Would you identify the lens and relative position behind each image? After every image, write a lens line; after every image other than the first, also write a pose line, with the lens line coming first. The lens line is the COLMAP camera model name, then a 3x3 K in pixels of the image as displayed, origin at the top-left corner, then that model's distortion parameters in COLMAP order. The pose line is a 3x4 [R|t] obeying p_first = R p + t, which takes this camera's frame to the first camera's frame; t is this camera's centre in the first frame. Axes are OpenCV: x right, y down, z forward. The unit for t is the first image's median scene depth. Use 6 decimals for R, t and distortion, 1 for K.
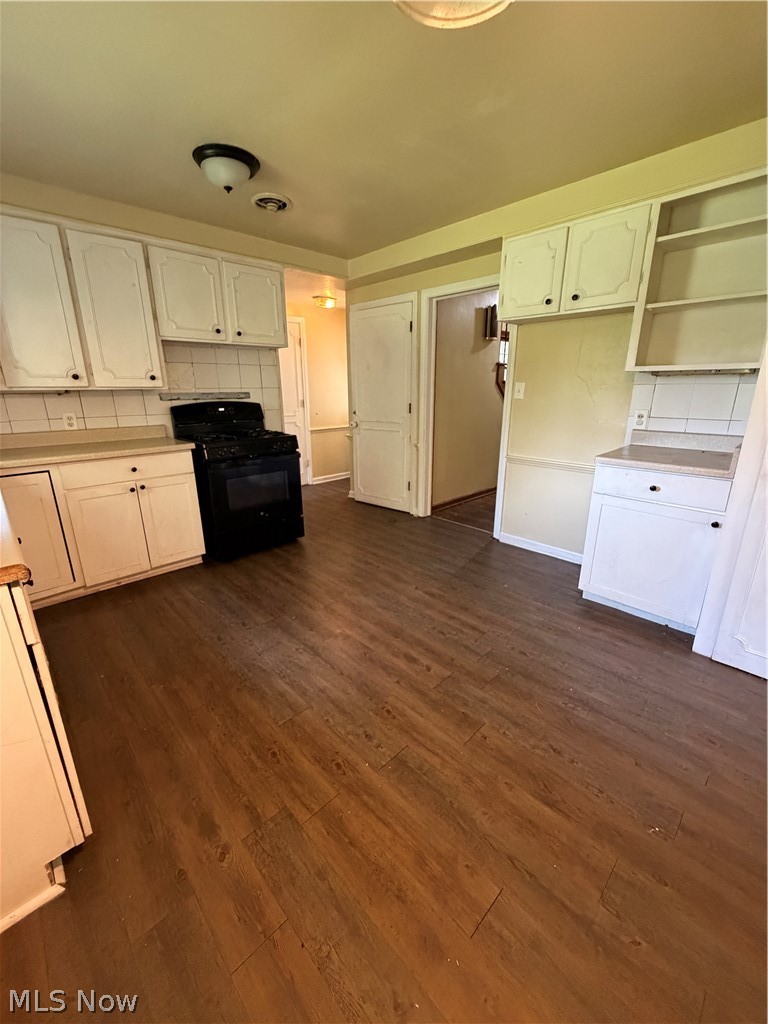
lens RADIAL K [[409.7, 0, 382.1], [0, 409.7, 510.0], [0, 0, 1]] dist [-0.003911, 0.000916]
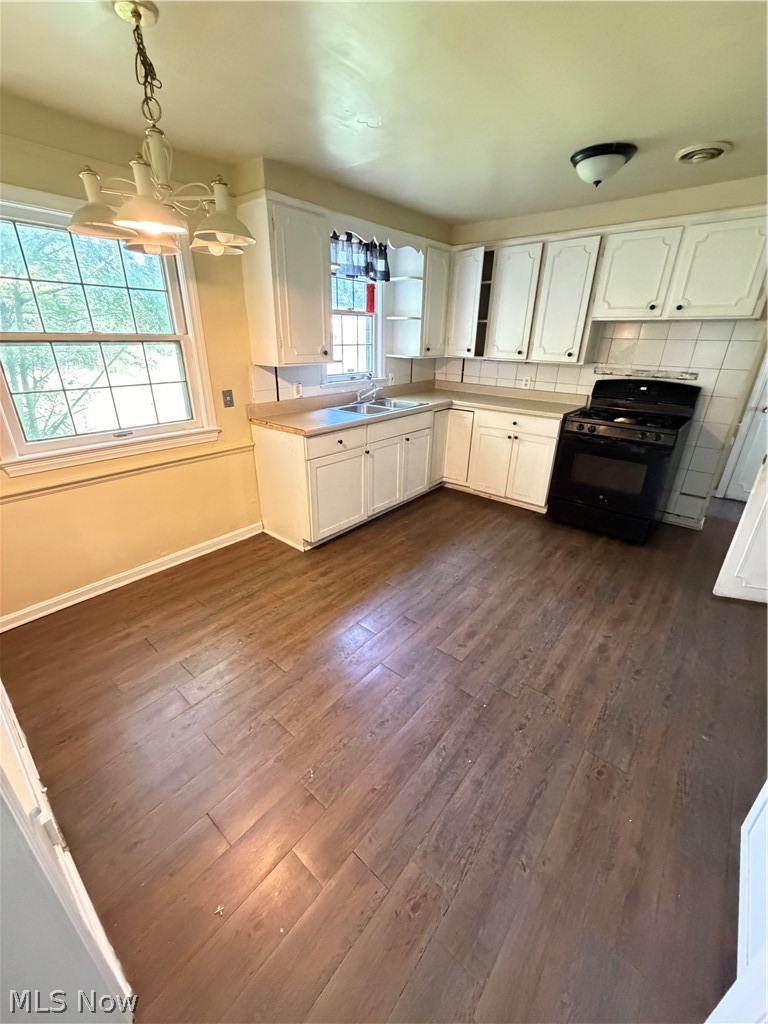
lens RADIAL K [[409.7, 0, 381.8], [0, 409.7, 510.1], [0, 0, 1]] dist [-0.003911, 0.000916]
pose [[0.094384, 0.398911, -0.912120, 0.720778], [-0.296727, 0.885838, 0.356712, -0.199586], [0.950287, 0.236983, 0.201977, 0.371309]]
